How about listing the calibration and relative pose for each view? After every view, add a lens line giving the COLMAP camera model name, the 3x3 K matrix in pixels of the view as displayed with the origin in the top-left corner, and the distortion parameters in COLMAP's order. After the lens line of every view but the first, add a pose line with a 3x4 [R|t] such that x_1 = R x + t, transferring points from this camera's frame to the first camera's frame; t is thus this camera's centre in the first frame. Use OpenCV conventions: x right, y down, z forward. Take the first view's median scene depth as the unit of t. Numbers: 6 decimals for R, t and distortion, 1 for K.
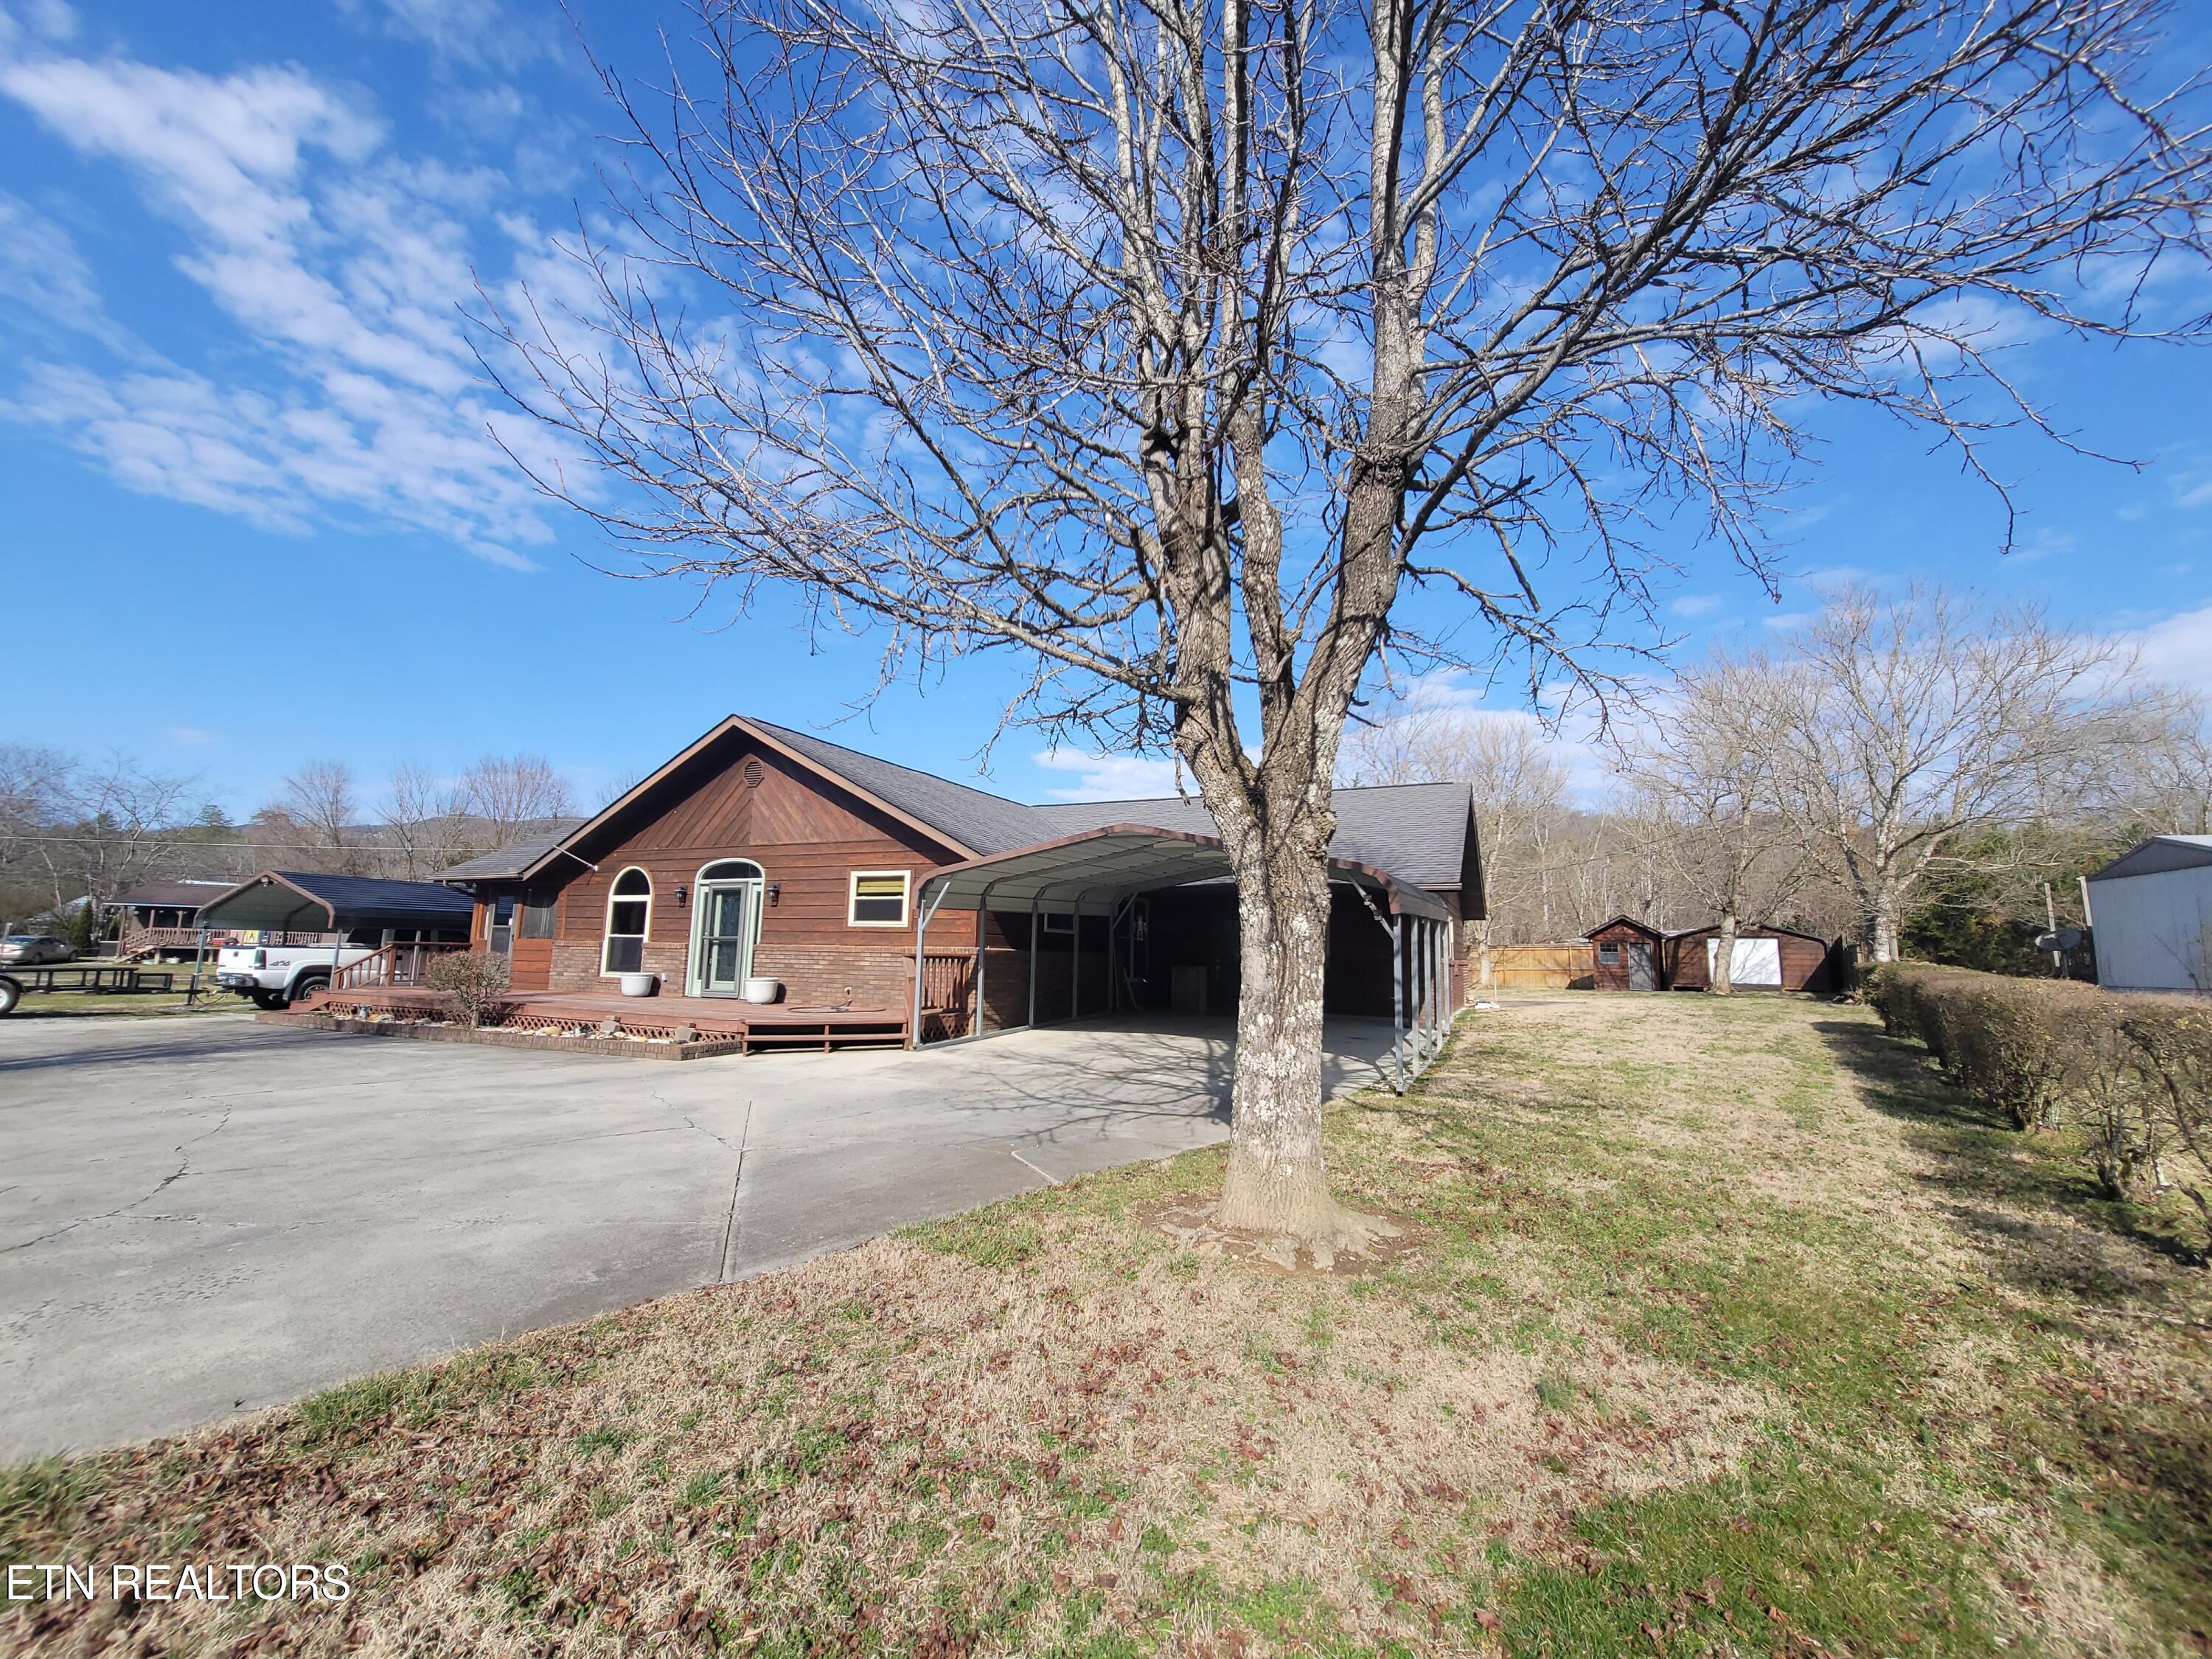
lens RADIAL K [[912.3, 0, 1104.2], [0, 912.3, 825.1], [0, 0, 1]] dist [0.000848, -0.000433]
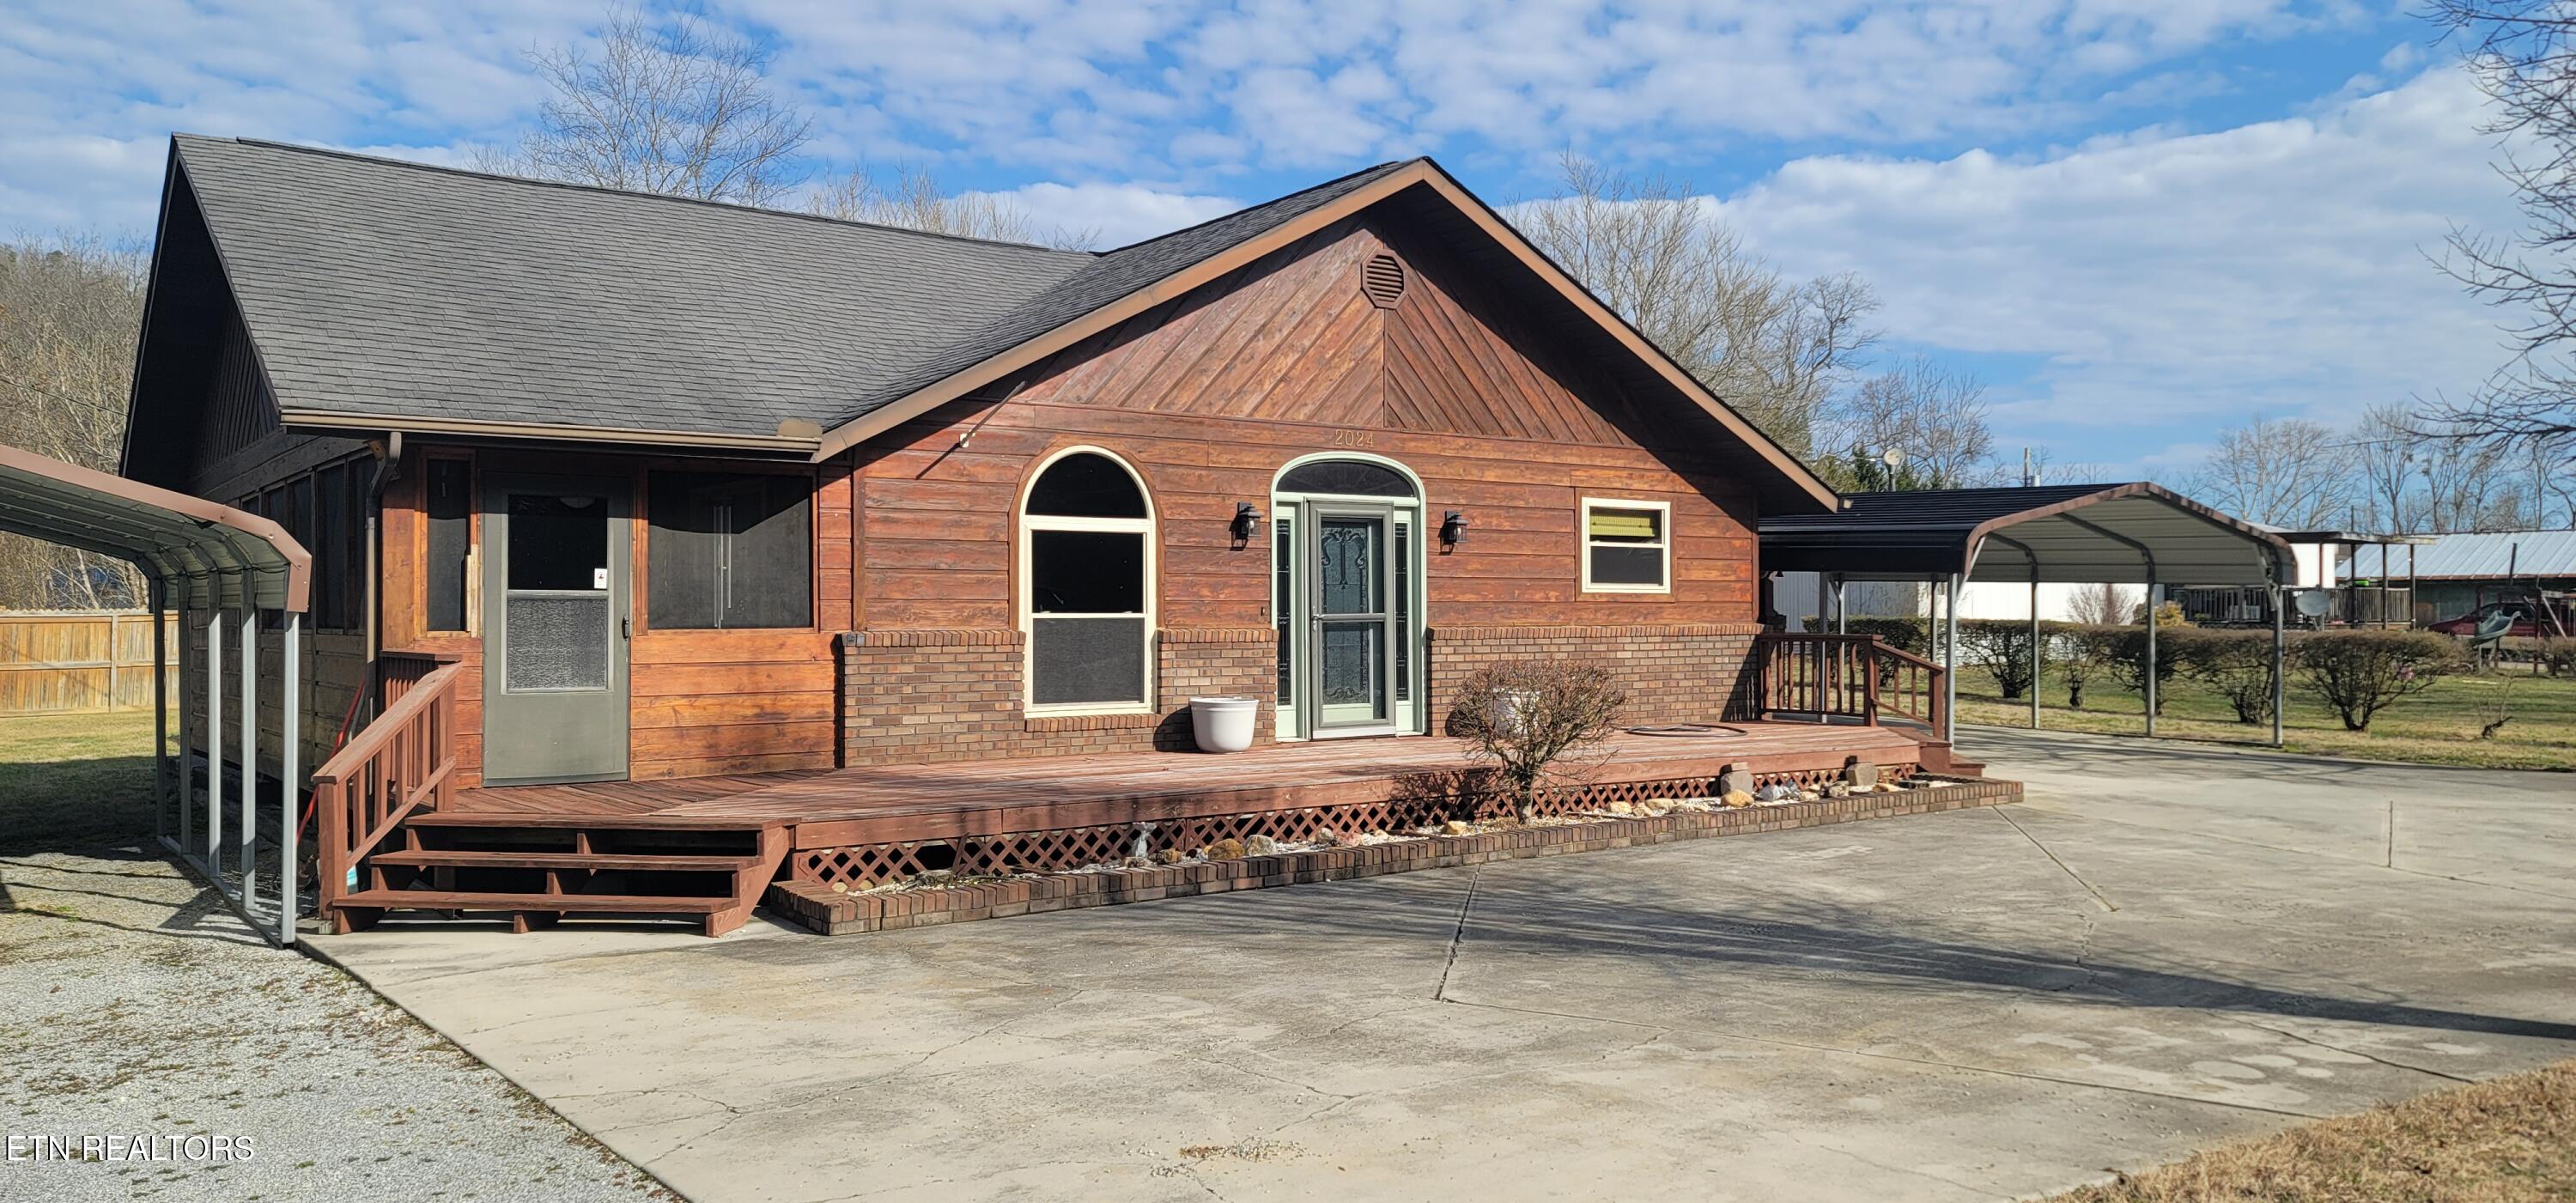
lens RADIAL K [[1836.5, 0, 1292.8], [0, 1836.5, 612.8], [0, 0, 1]] dist [0.045511, -0.006993]
pose [[0.481014, -0.020421, 0.876475, -1.295058], [-0.111074, 0.990253, 0.084030, 0.043244], [-0.869648, -0.137773, 0.474057, 0.566203]]
